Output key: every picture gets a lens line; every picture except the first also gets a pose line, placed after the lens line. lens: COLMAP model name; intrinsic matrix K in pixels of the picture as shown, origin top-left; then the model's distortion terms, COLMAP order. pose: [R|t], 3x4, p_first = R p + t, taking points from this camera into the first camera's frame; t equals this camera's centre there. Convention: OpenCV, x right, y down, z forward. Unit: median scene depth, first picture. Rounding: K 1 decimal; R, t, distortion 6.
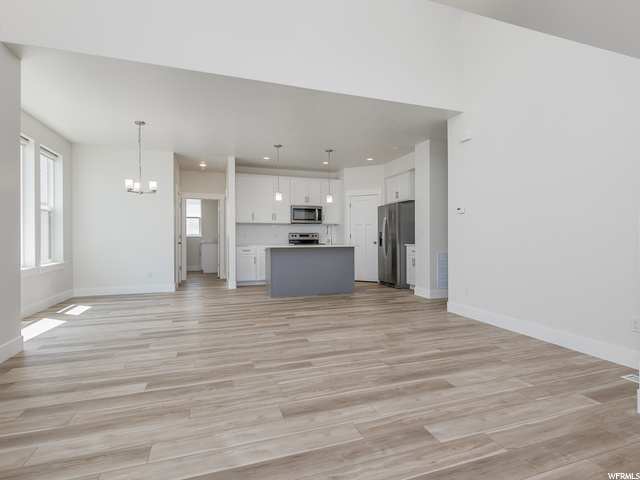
lens RADIAL K [[366.2, 0, 350.4], [0, 366.2, 240.6], [0, 0, 1]] dist [0.001977, -0.000466]
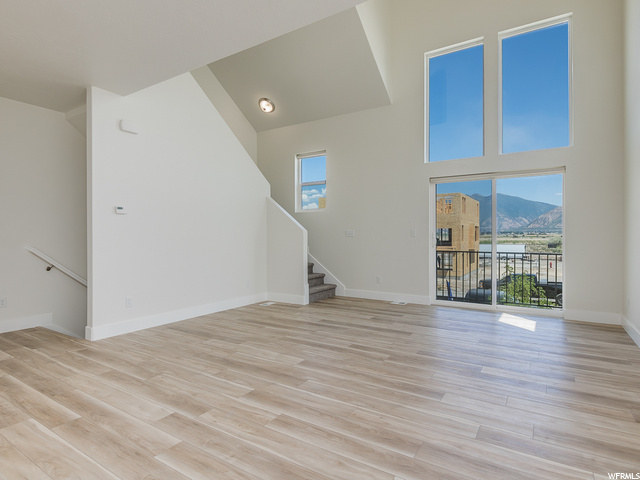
lens RADIAL K [[350.5, 0, 315.6], [0, 350.5, 239.3], [0, 0, 1]] dist [0.003722, 0.000159]
pose [[-0.587977, -0.005161, 0.808861, -0.506334], [0.008057, 0.999893, 0.012237, -0.017039], [-0.808838, 0.013712, -0.587872, 0.915679]]
